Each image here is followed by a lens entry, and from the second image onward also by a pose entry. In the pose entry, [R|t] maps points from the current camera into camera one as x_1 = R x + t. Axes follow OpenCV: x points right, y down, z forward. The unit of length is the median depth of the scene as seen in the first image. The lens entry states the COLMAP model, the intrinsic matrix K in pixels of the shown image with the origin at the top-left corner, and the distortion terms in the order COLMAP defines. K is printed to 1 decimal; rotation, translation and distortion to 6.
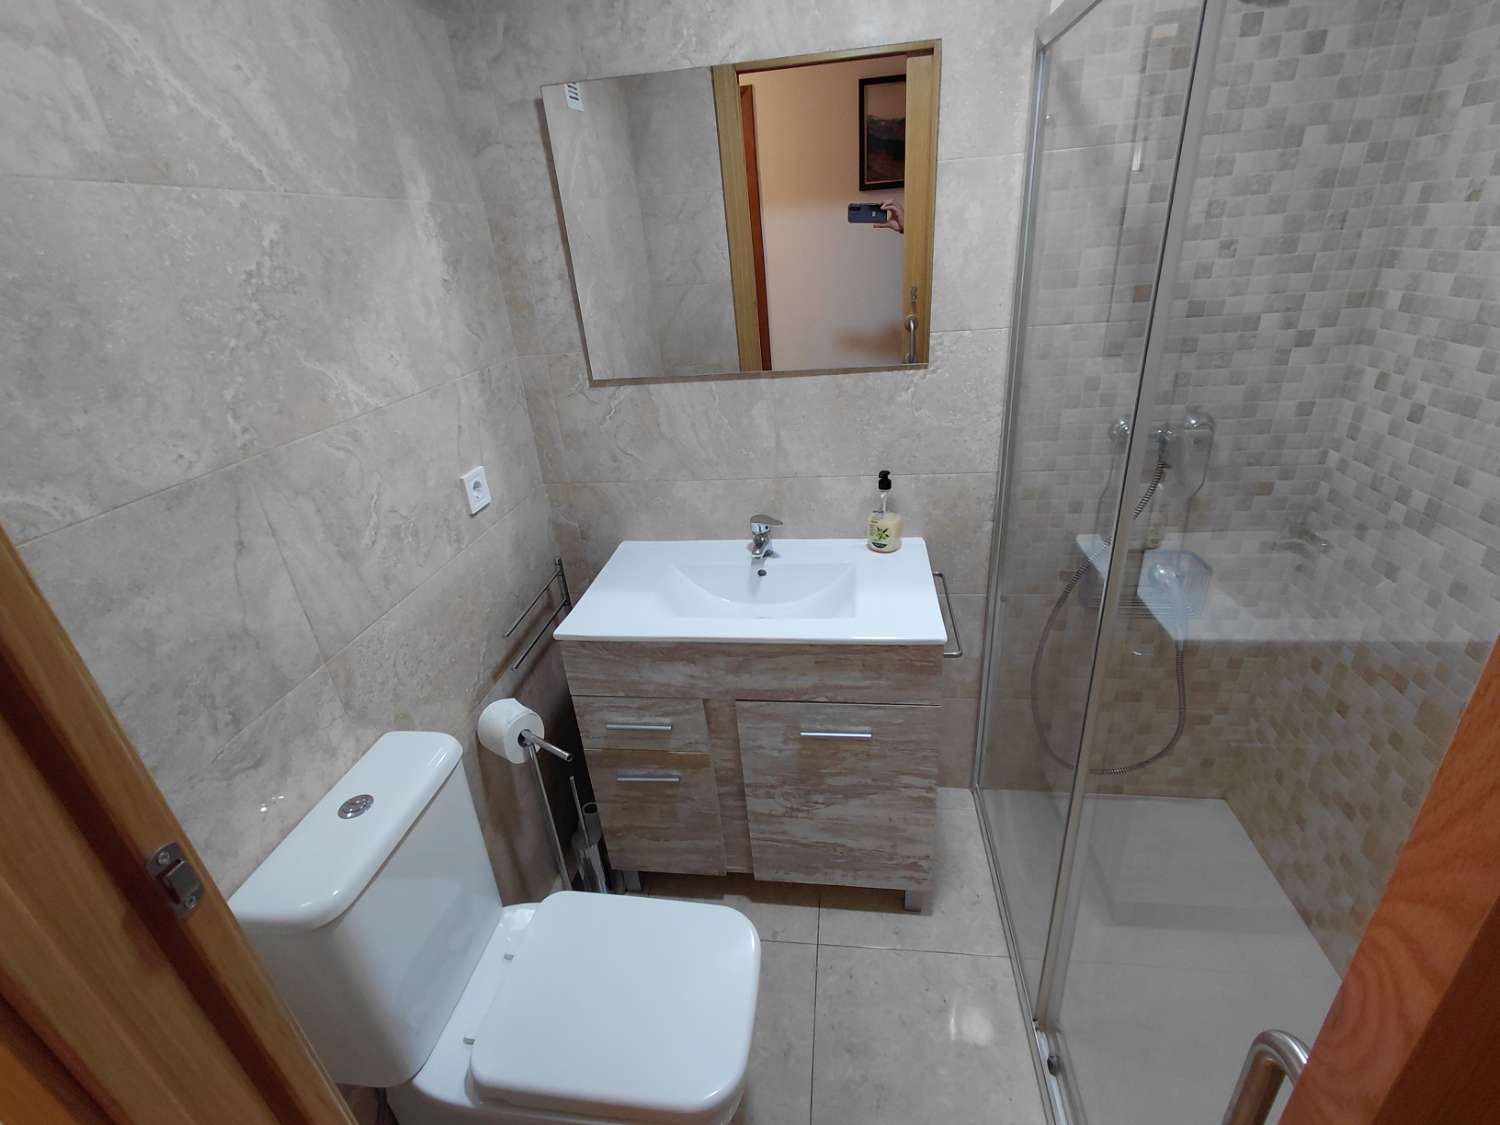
lens RADIAL K [[684.4, 0, 760.8], [0, 684.4, 575.6], [0, 0, 1]] dist [-0.001380, 0.001581]
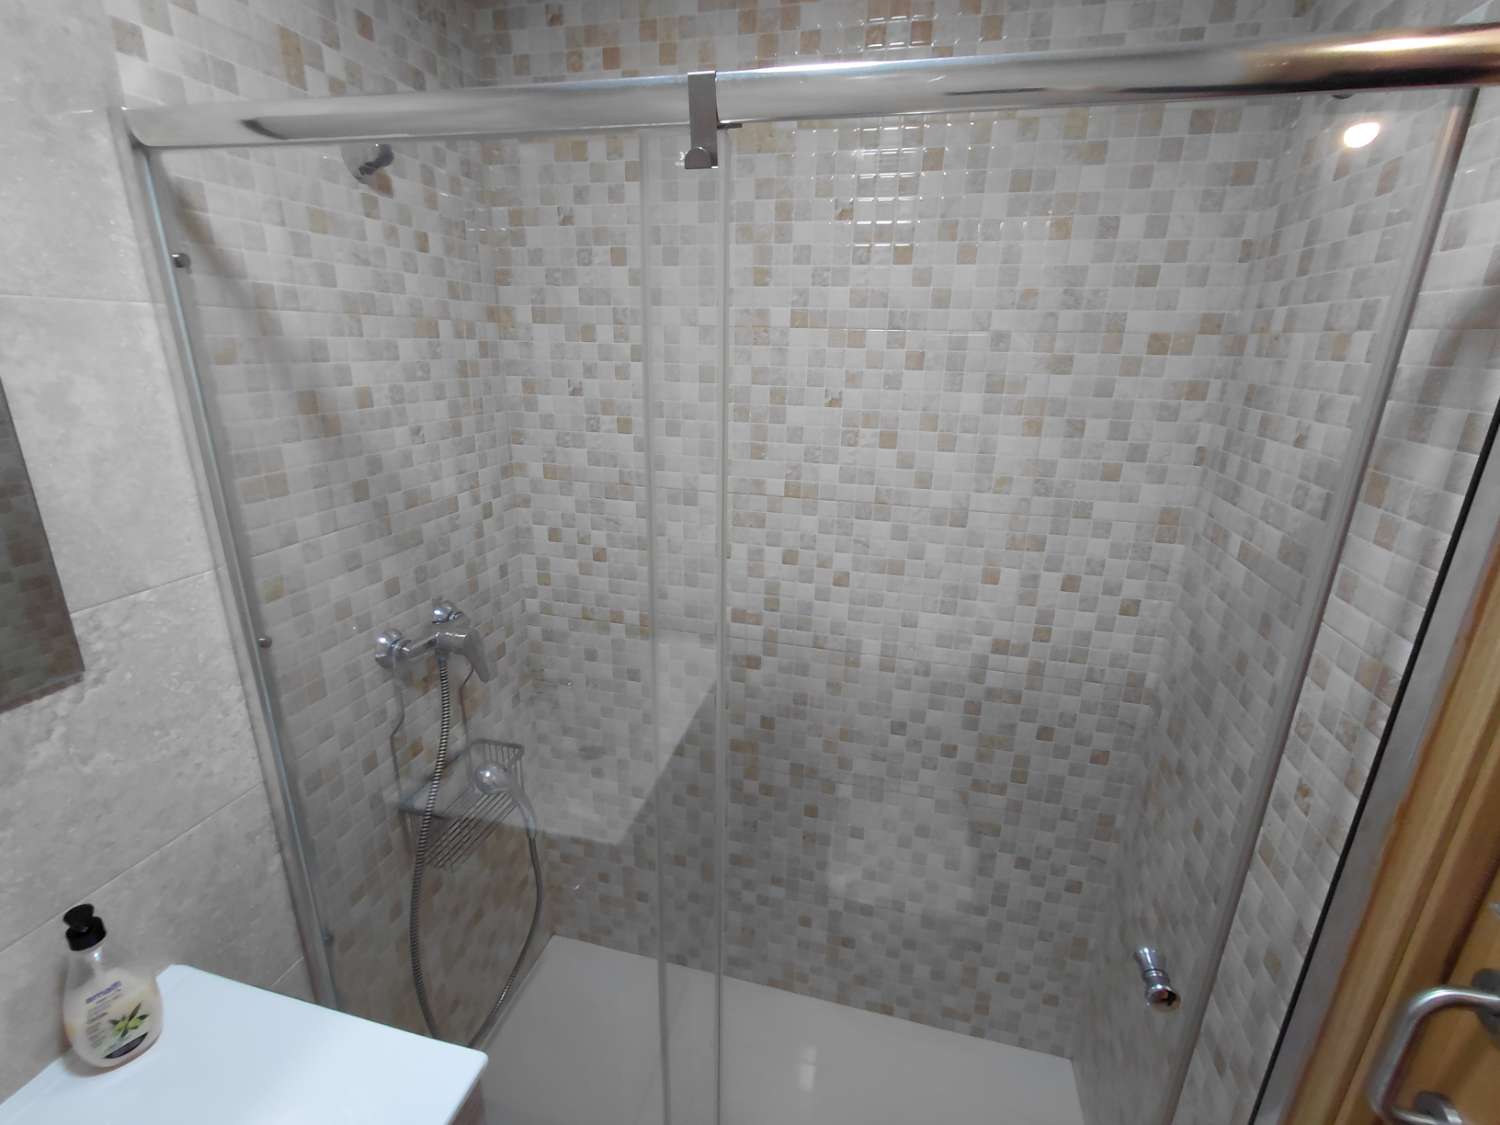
lens RADIAL K [[684.4, 0, 752.7], [0, 684.4, 569.9], [0, 0, 1]] dist [-0.001380, 0.001581]
pose [[0.113409, -0.239081, 0.964354, -0.161437], [0.416985, 0.892449, 0.172217, -0.259805], [-0.901810, 0.382590, 0.200905, 0.437828]]
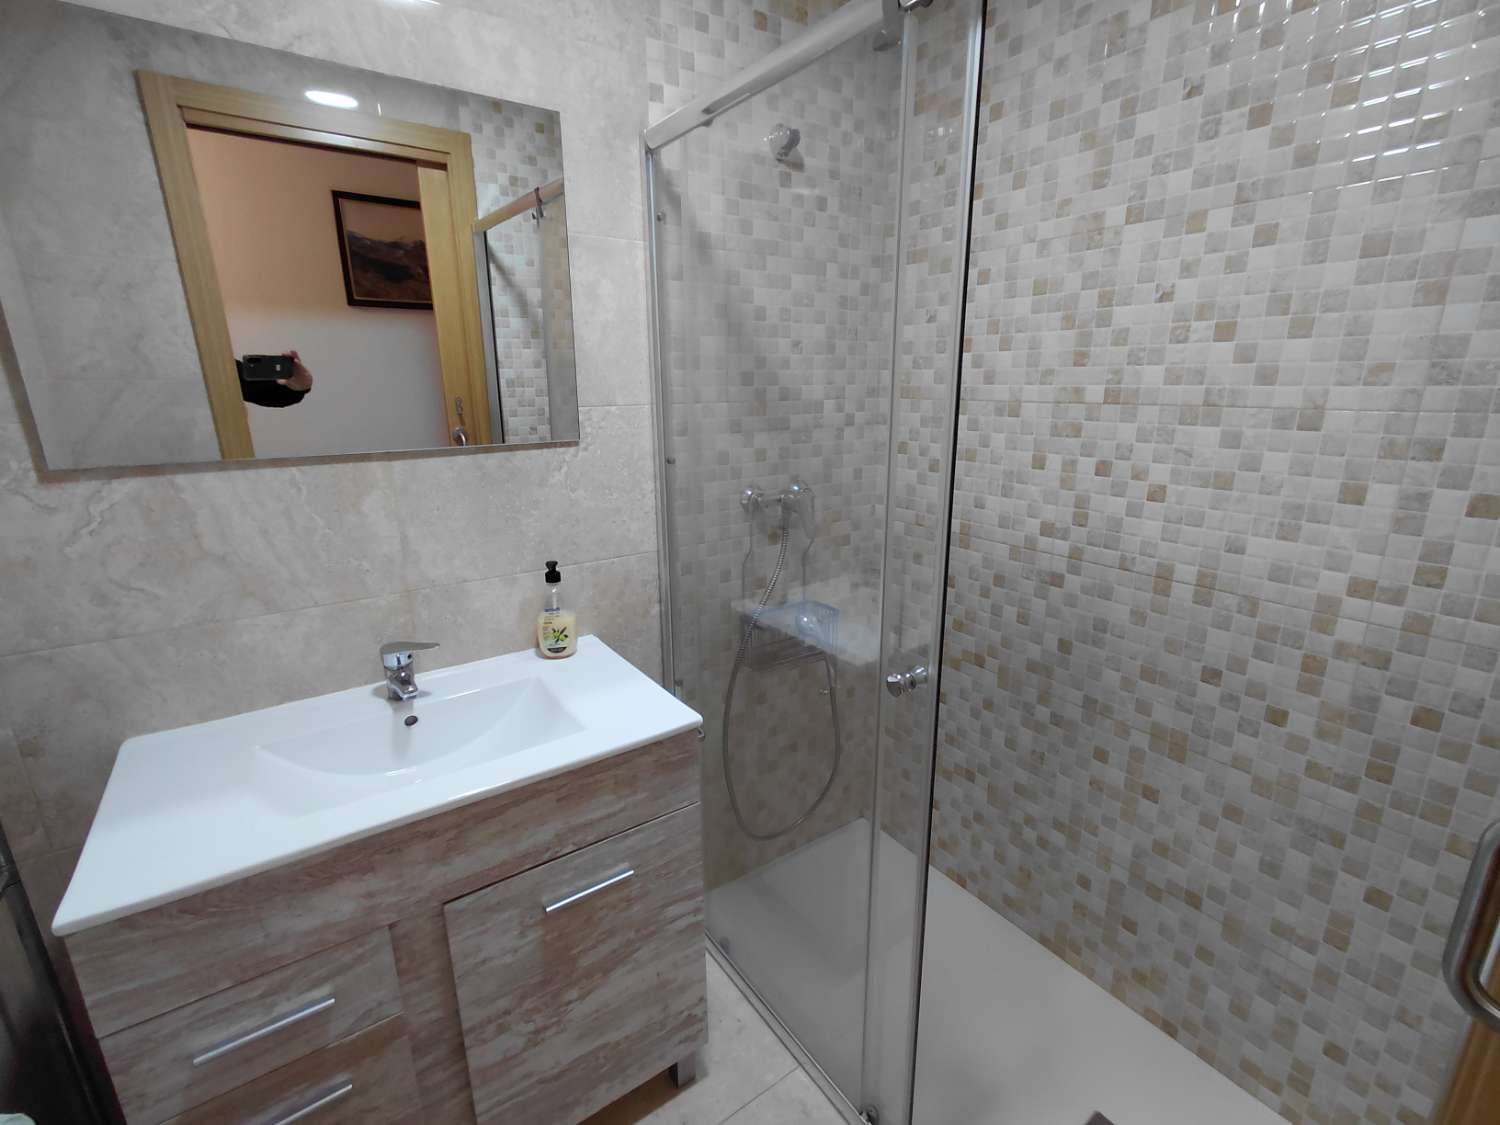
lens RADIAL K [[684.4, 0, 748.8], [0, 684.4, 572.8], [0, 0, 1]] dist [-0.001380, 0.001581]
pose [[0.735056, -0.120564, 0.667201, -0.223188], [0.262394, 0.957966, -0.115974, 0.026936], [-0.625174, 0.260317, 0.735794, 0.230139]]
